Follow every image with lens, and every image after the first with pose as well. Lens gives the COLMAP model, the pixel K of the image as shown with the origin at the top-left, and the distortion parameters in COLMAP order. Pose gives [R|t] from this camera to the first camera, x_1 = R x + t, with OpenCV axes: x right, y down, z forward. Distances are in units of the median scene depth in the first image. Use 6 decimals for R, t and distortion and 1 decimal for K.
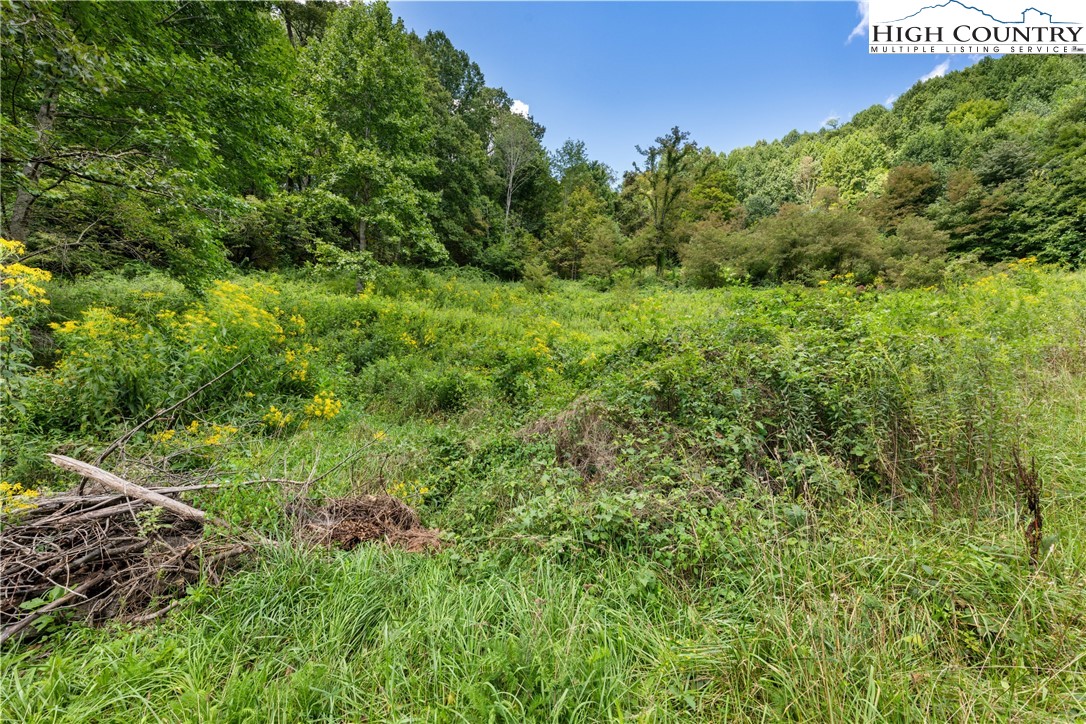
lens RADIAL K [[433.9, 0, 541.7], [0, 433.9, 359.4], [0, 0, 1]] dist [-0.000503, -0.000178]
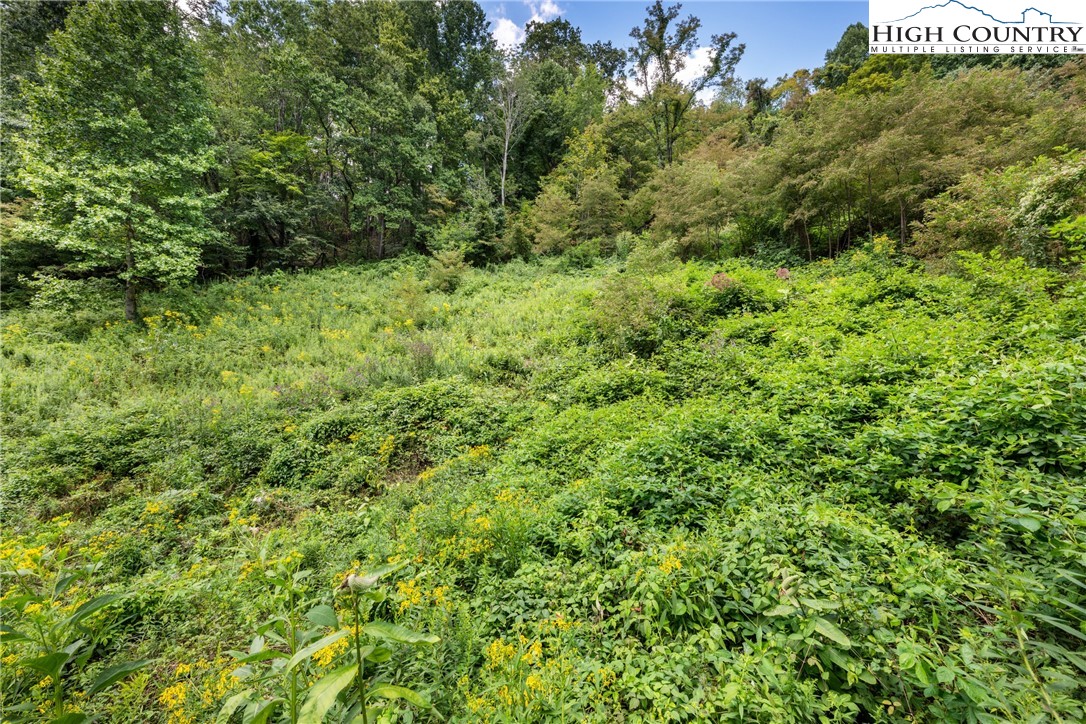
lens RADIAL K [[440.6, 0, 540.3], [0, 440.6, 362.0], [0, 0, 1]] dist [-0.002012, 0.000171]
pose [[0.891210, 0.022638, -0.453026, 0.479170], [0.017599, 0.996276, 0.084407, -0.076756], [0.453250, -0.083197, 0.887492, 0.328232]]
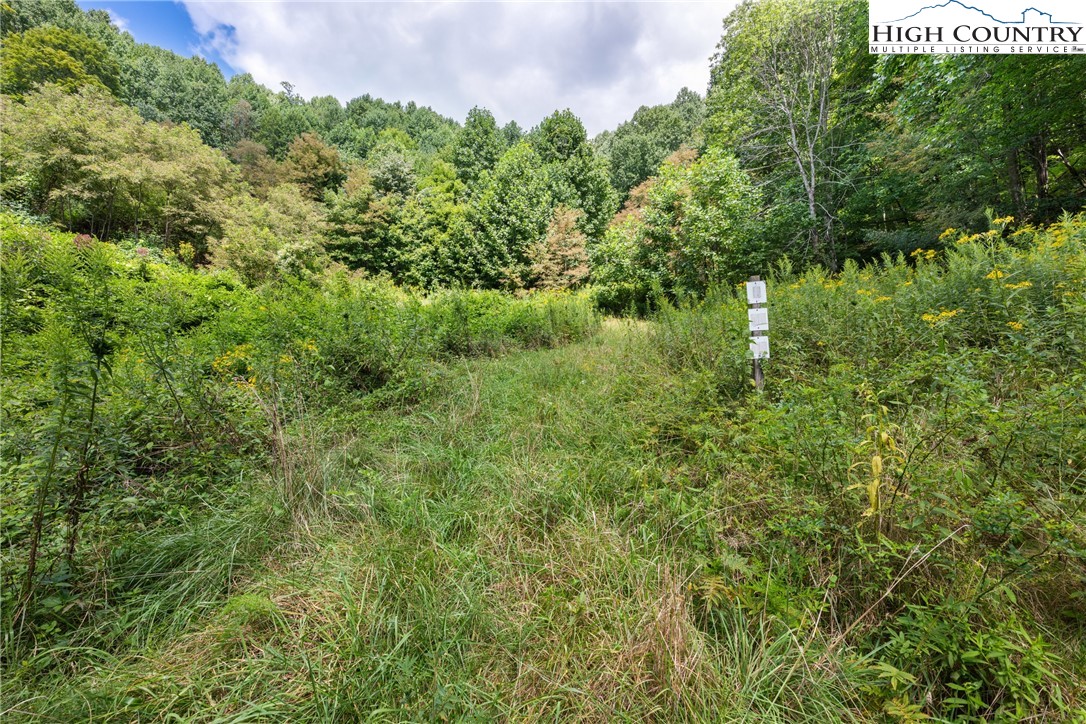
lens RADIAL K [[436.1, 0, 541.1], [0, 436.1, 361.5], [0, 0, 1]] dist [-0.000072, 0.000009]
pose [[0.453486, 0.059057, 0.889304, 0.339608], [-0.094365, 0.995375, -0.017981, -0.045406], [-0.886253, -0.075765, 0.456962, 0.210345]]
